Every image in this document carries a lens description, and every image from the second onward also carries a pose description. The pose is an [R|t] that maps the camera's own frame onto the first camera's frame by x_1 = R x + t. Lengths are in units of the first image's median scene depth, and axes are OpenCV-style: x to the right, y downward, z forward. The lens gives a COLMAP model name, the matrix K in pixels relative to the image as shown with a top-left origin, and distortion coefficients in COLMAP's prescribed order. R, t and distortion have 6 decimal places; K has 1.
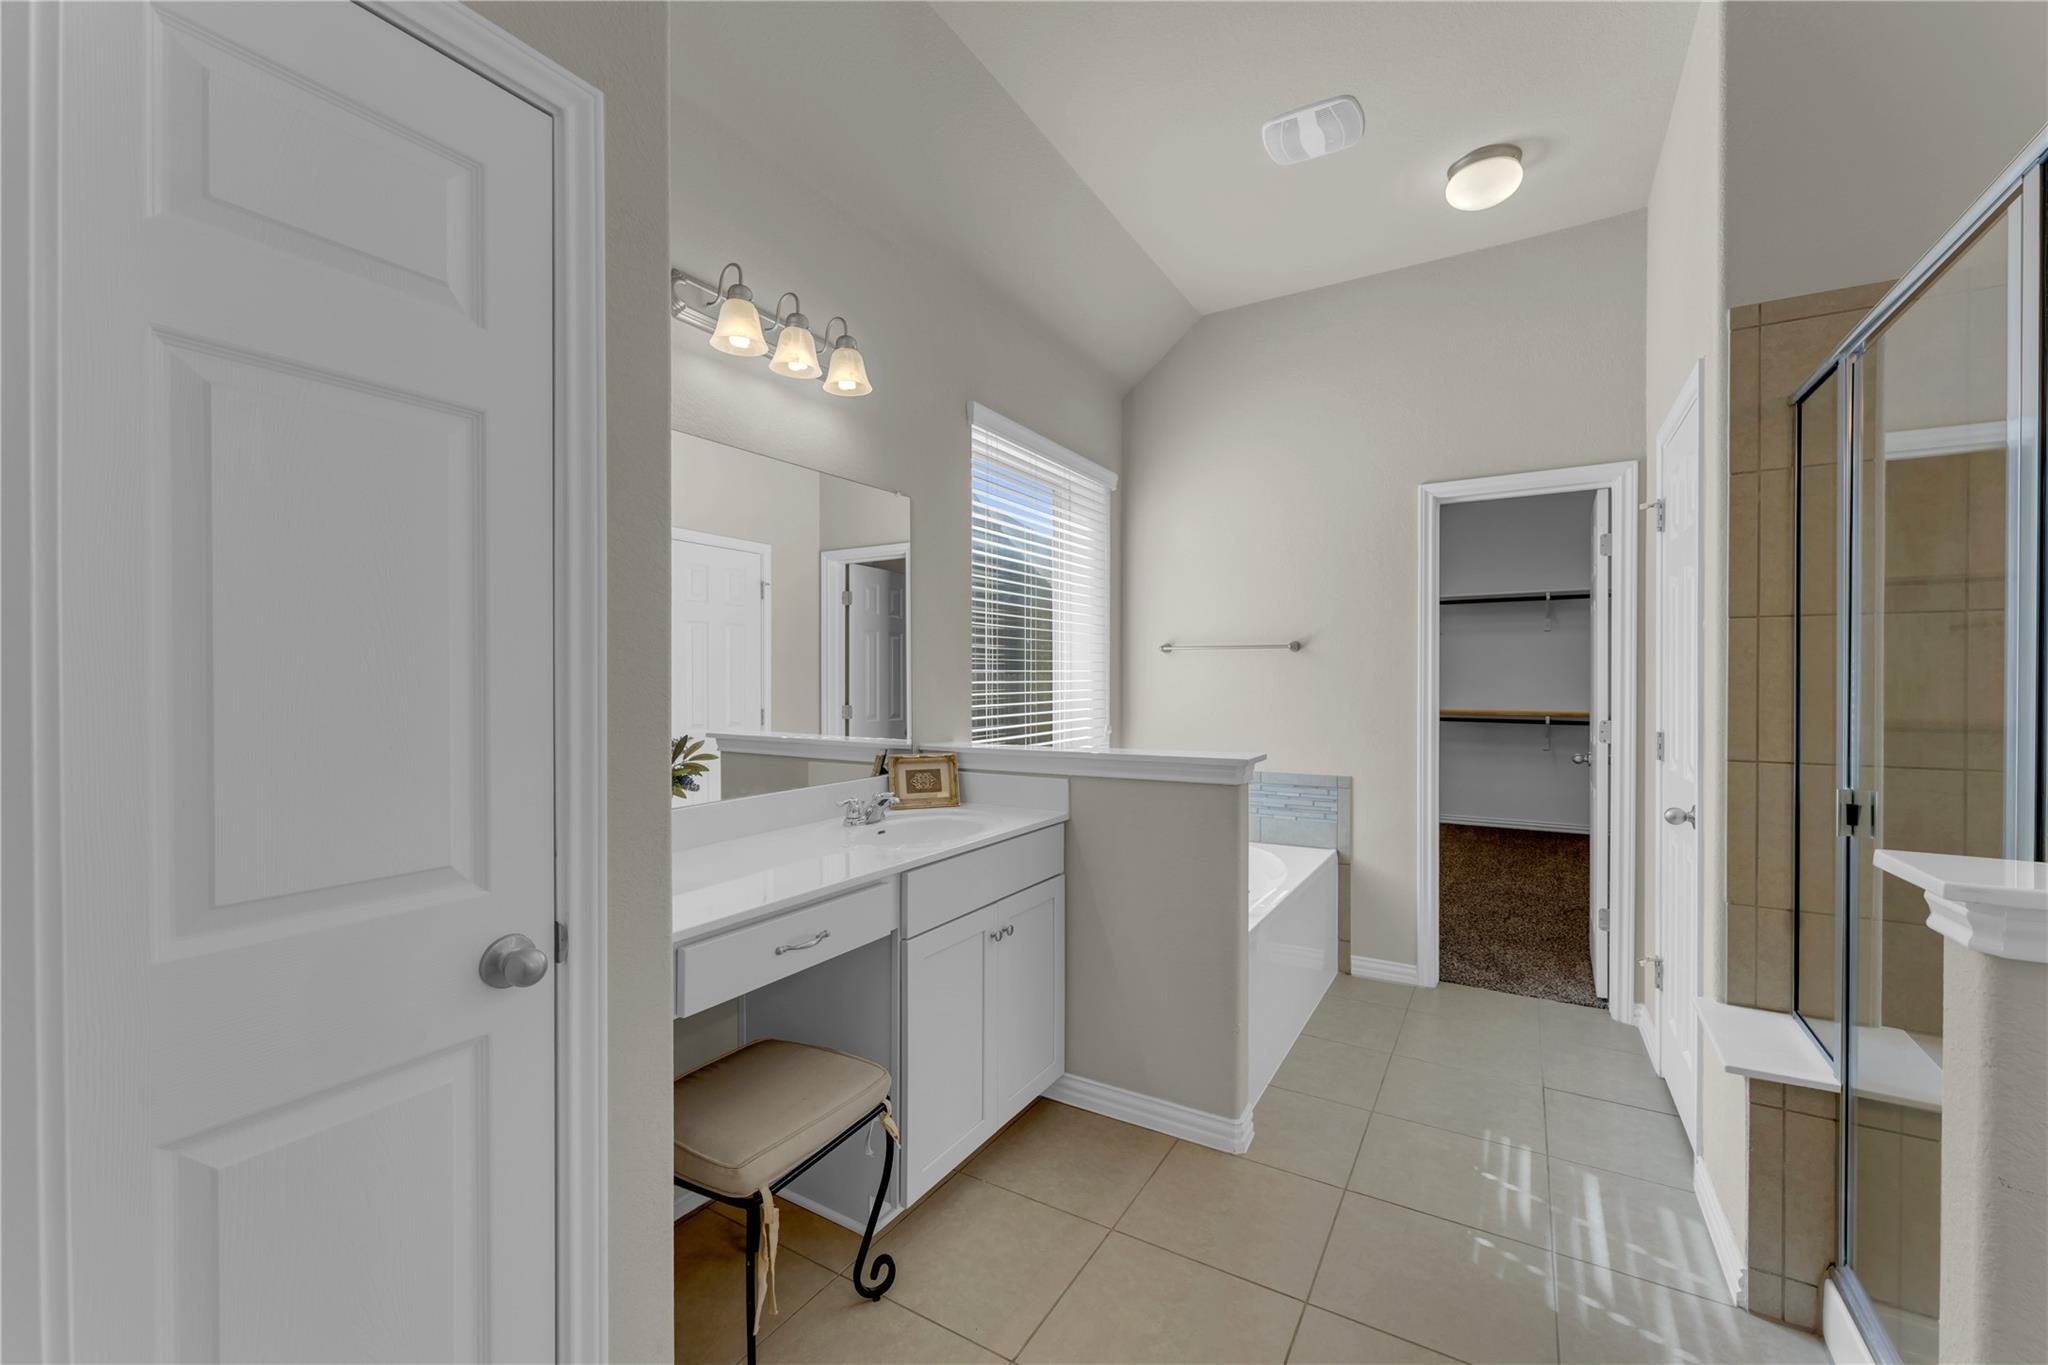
lens RADIAL K [[819.5, 0, 1021.8], [0, 819.5, 681.2], [0, 0, 1]] dist [0.001417, -0.000269]
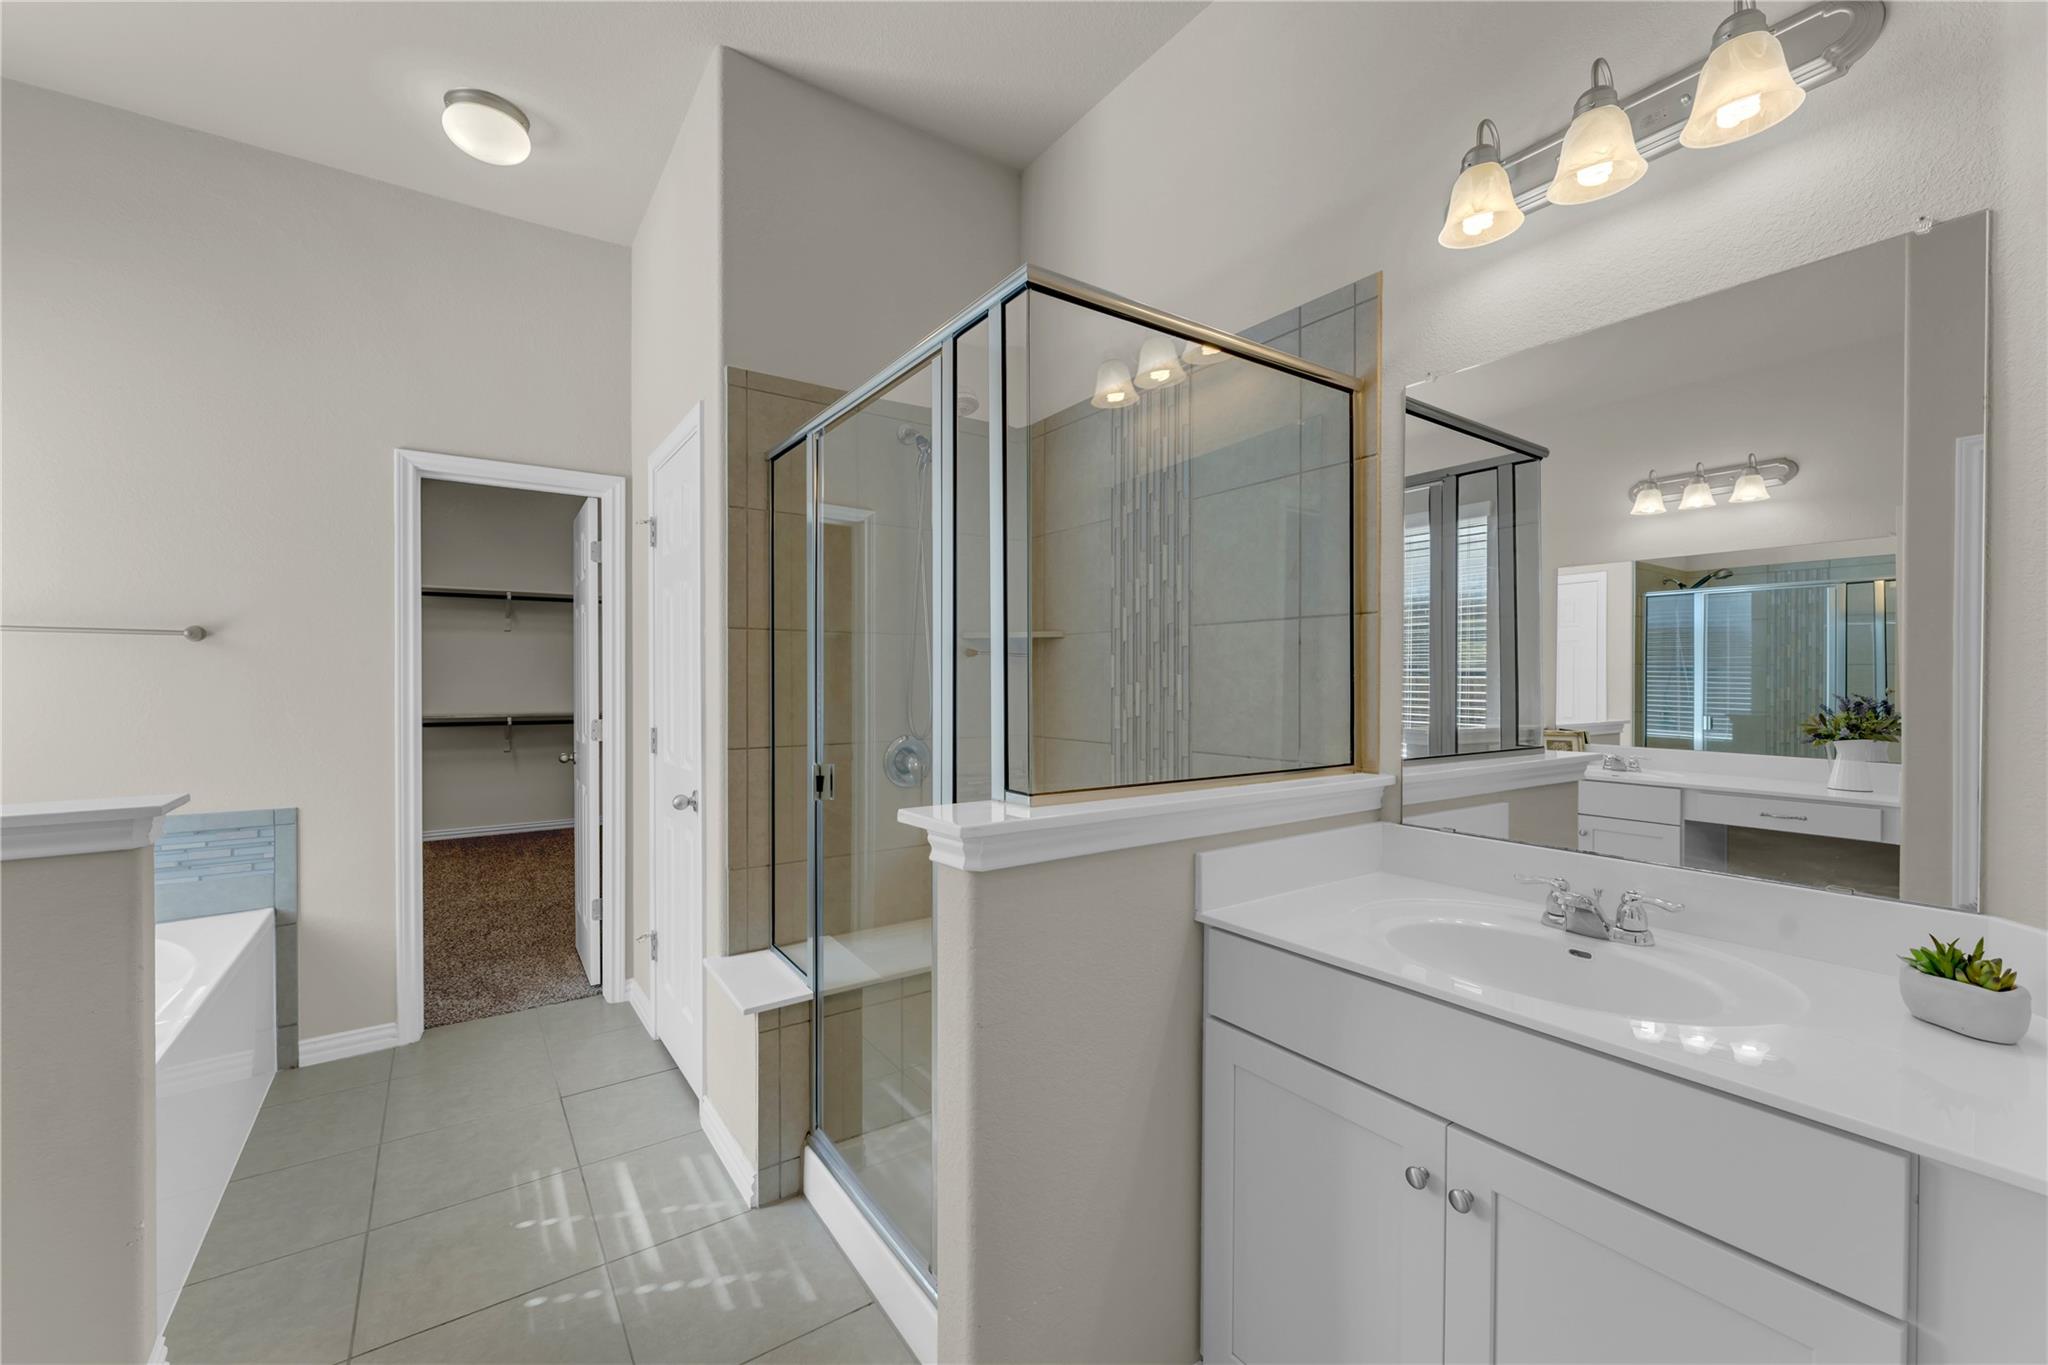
lens RADIAL K [[819.5, 0, 1022.2], [0, 819.5, 683.2], [0, 0, 1]] dist [0.001417, -0.000269]
pose [[0.405401, -0.005225, 0.914124, -0.034833], [0.003195, 0.999986, 0.004299, -0.001527], [-0.914133, 0.001178, 0.405412, 0.112721]]
